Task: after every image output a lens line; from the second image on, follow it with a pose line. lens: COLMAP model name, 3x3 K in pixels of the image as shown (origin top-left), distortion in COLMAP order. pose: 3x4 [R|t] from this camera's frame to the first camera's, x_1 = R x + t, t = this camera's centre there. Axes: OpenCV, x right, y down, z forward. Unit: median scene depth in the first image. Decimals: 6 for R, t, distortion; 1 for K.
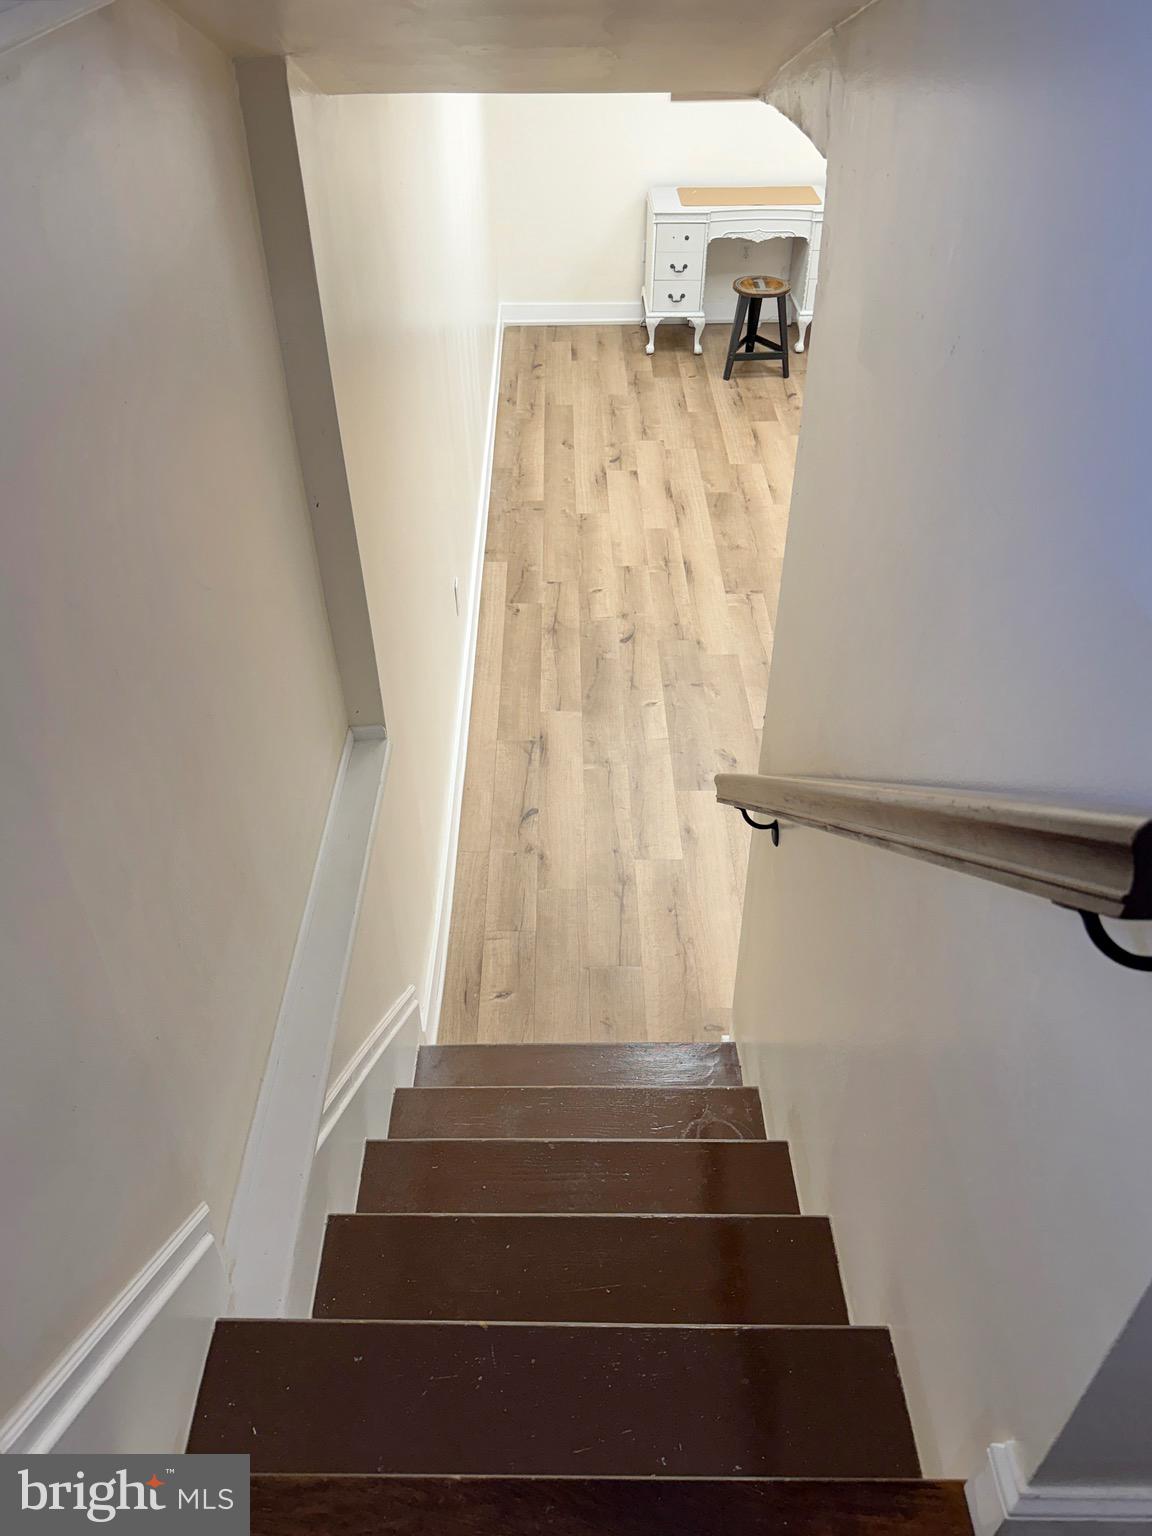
lens RADIAL K [[1160.0, 0, 578.7], [0, 1160.0, 768.8], [0, 0, 1]] dist [0.046625, 0.000104]
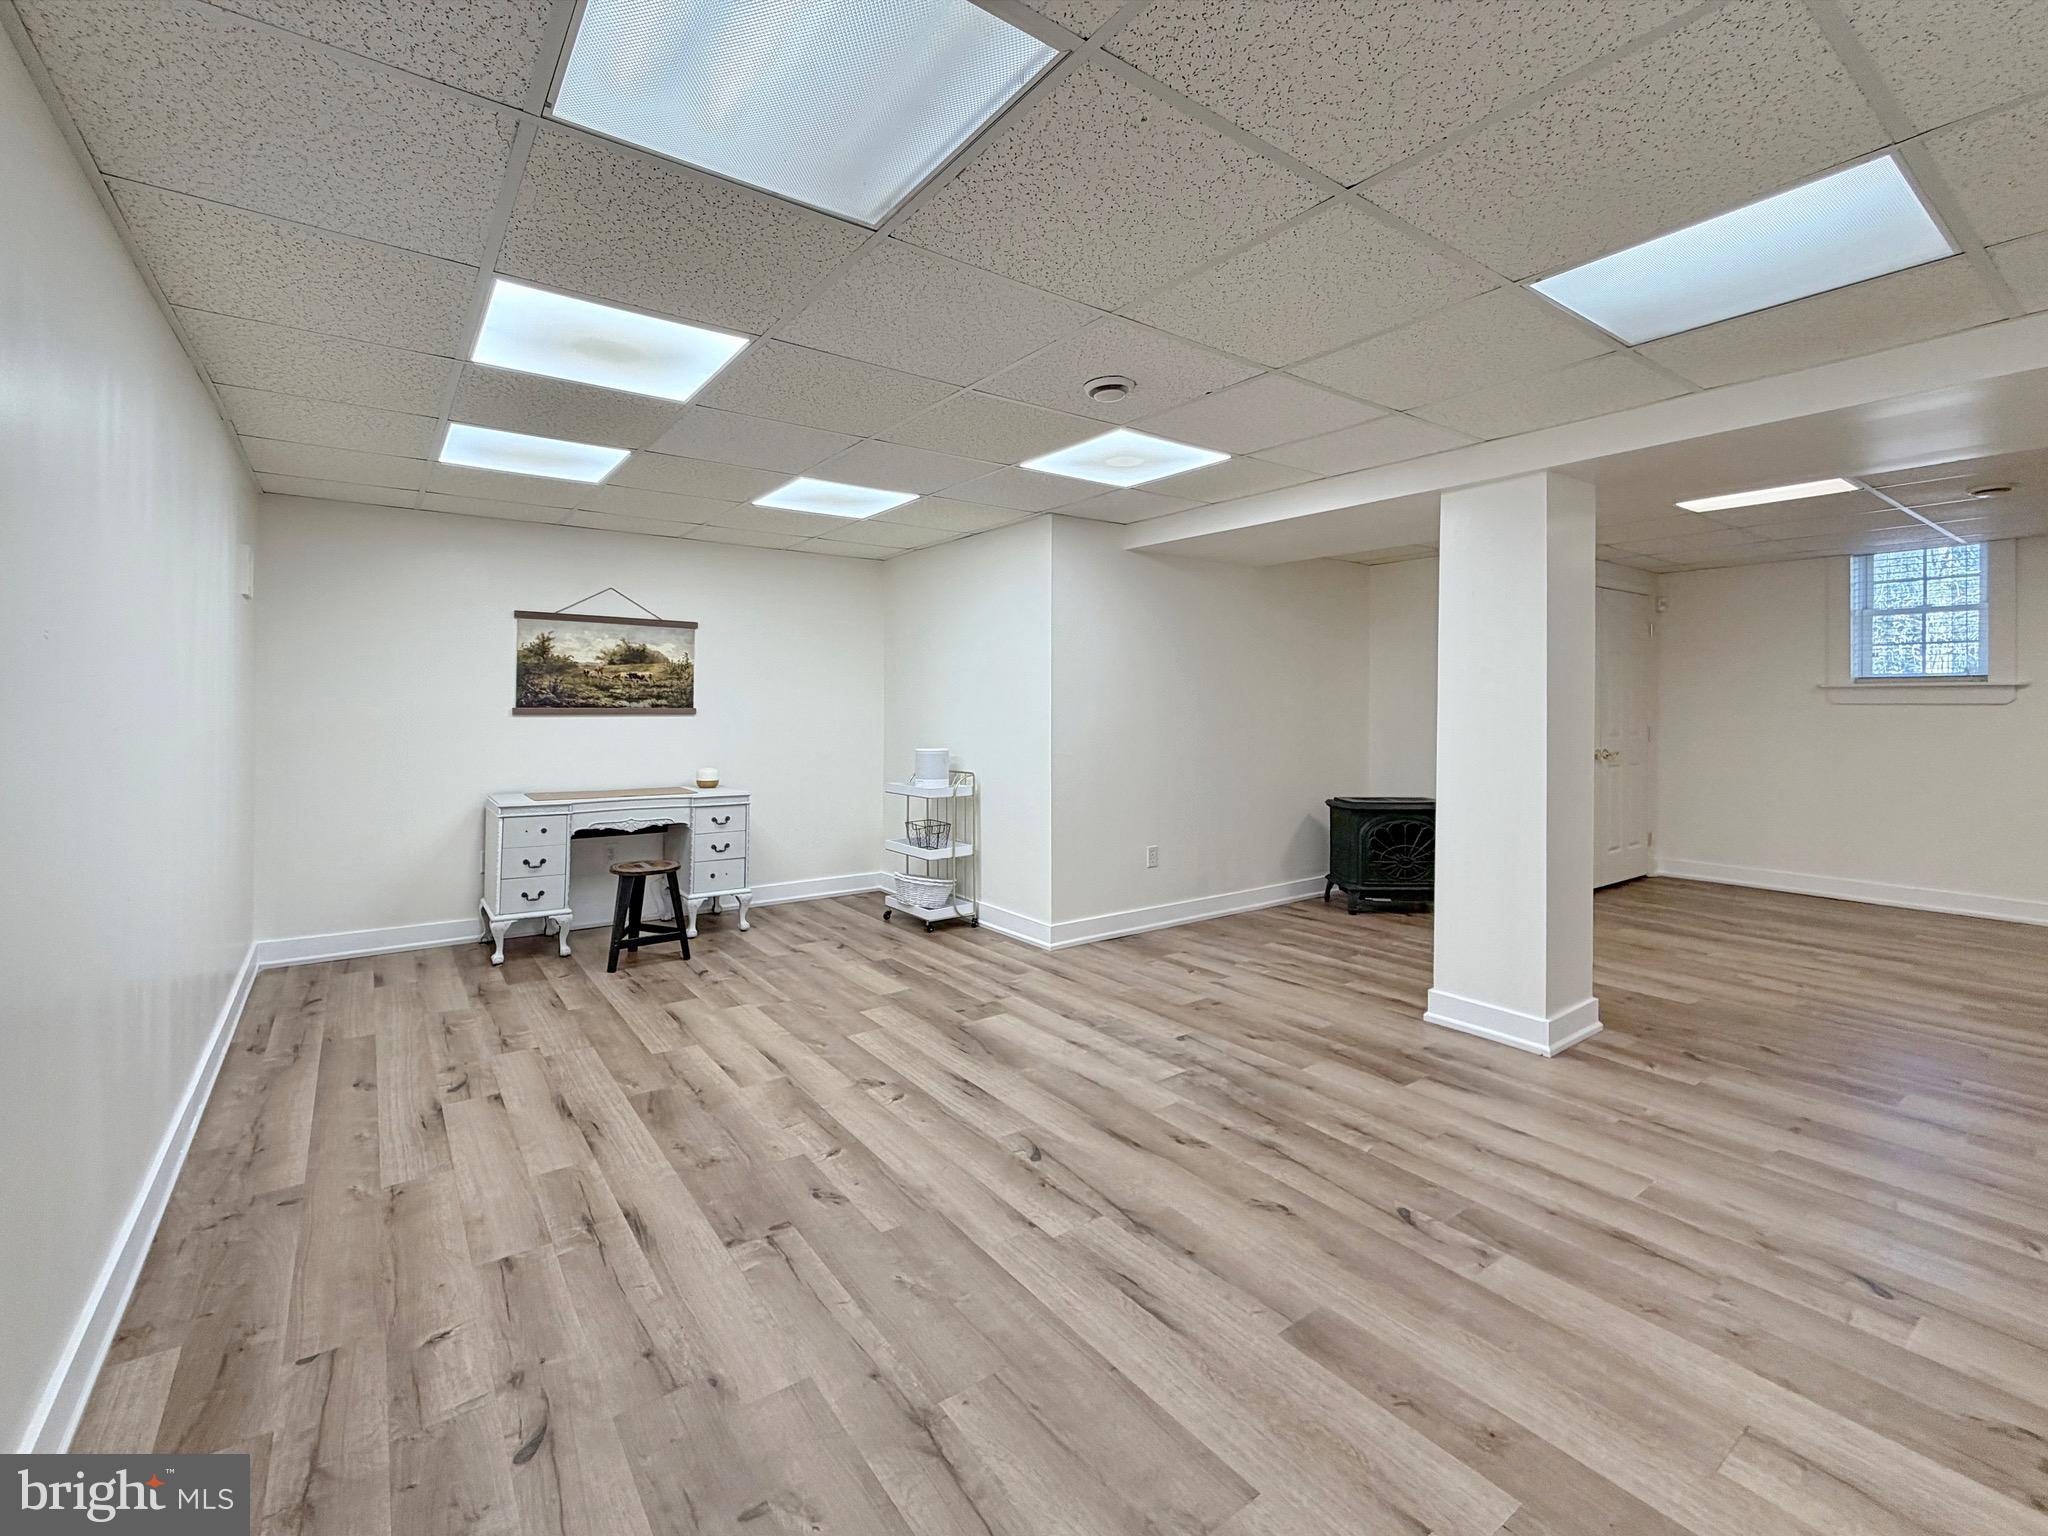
lens RADIAL K [[840.4, 0, 1027.9], [0, 840.4, 757.0], [0, 0, 1]] dist [0.009344, -0.001607]
pose [[0.795547, 0.008058, 0.605838, -0.002690], [0.351089, 0.808799, -0.471785, -0.083096], [-0.493803, 0.588030, 0.640609, 0.444954]]
